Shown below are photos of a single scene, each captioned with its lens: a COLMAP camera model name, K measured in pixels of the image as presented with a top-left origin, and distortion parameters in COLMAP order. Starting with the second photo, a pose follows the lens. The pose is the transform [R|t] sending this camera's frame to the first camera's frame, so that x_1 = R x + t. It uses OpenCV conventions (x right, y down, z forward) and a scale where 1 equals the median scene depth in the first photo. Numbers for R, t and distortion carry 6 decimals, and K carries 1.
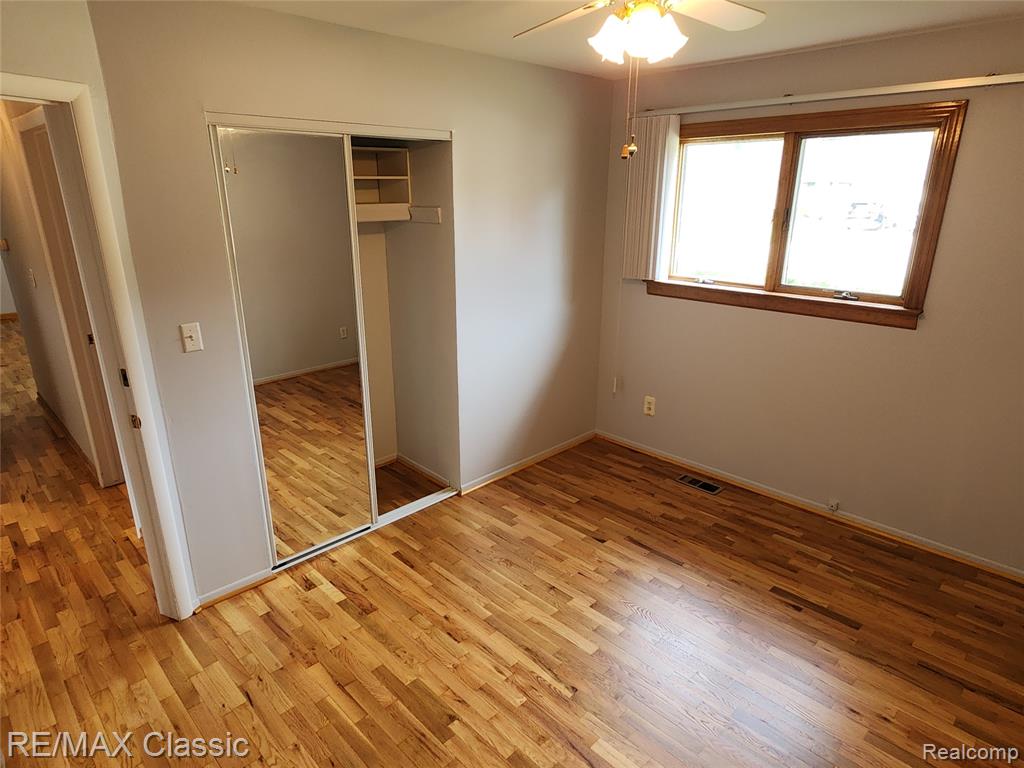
lens RADIAL K [[607.6, 0, 509.0], [0, 607.6, 396.4], [0, 0, 1]] dist [0.001636, 0.001179]
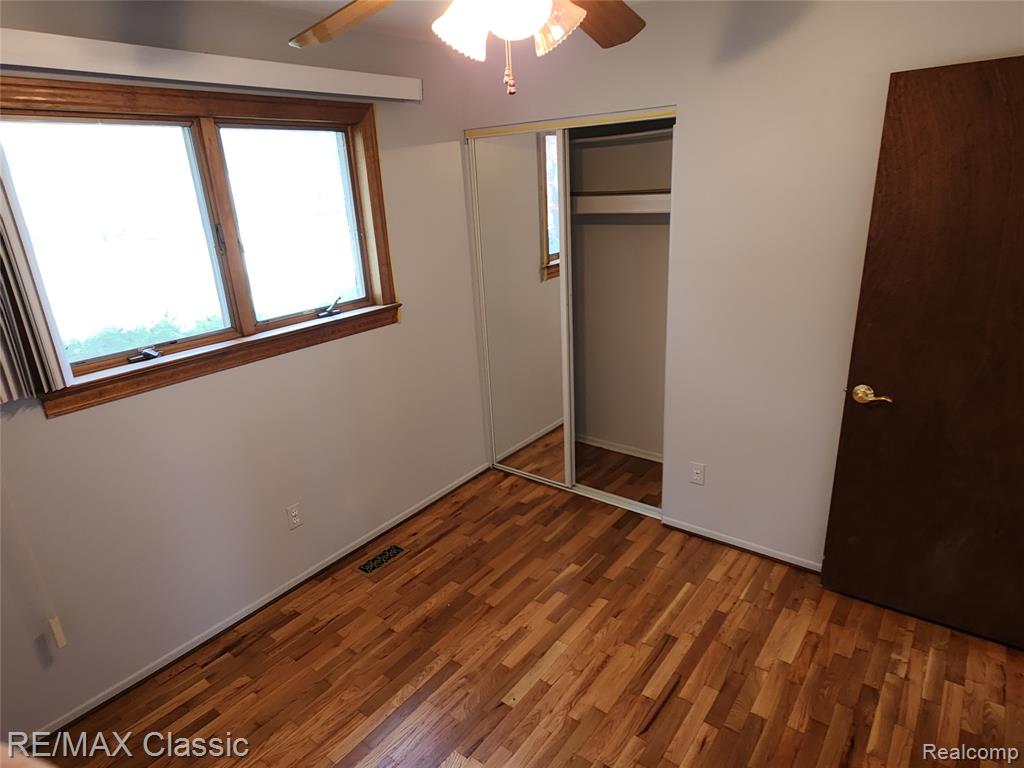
lens RADIAL K [[607.6, 0, 509.0], [0, 607.6, 396.4], [0, 0, 1]] dist [0.001636, 0.001179]
pose [[-0.137270, -0.337407, 0.931297, -0.354327], [0.356811, 0.860235, 0.364255, -0.284171], [-0.924036, 0.382298, 0.002306, 0.787868]]
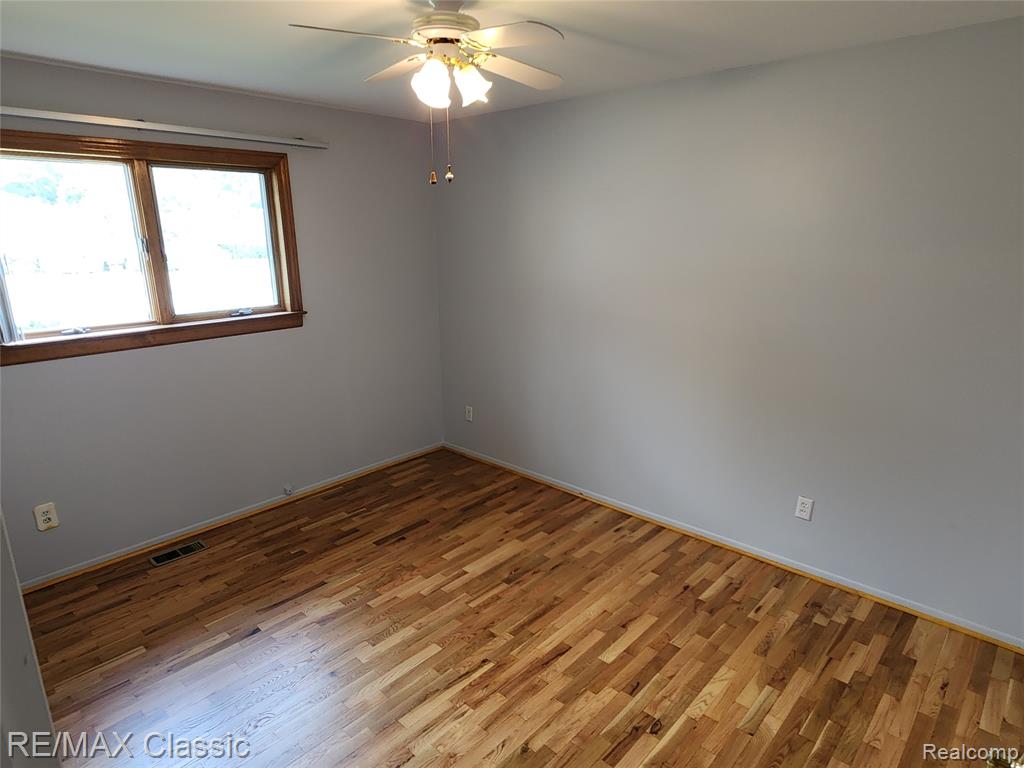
lens RADIAL K [[607.6, 0, 509.0], [0, 607.6, 396.4], [0, 0, 1]] dist [0.001636, 0.001179]
pose [[-0.045525, -0.269990, 0.961786, -0.572770], [0.331105, 0.904283, 0.269521, -0.161096], [-0.942495, 0.330722, 0.048227, 0.524470]]
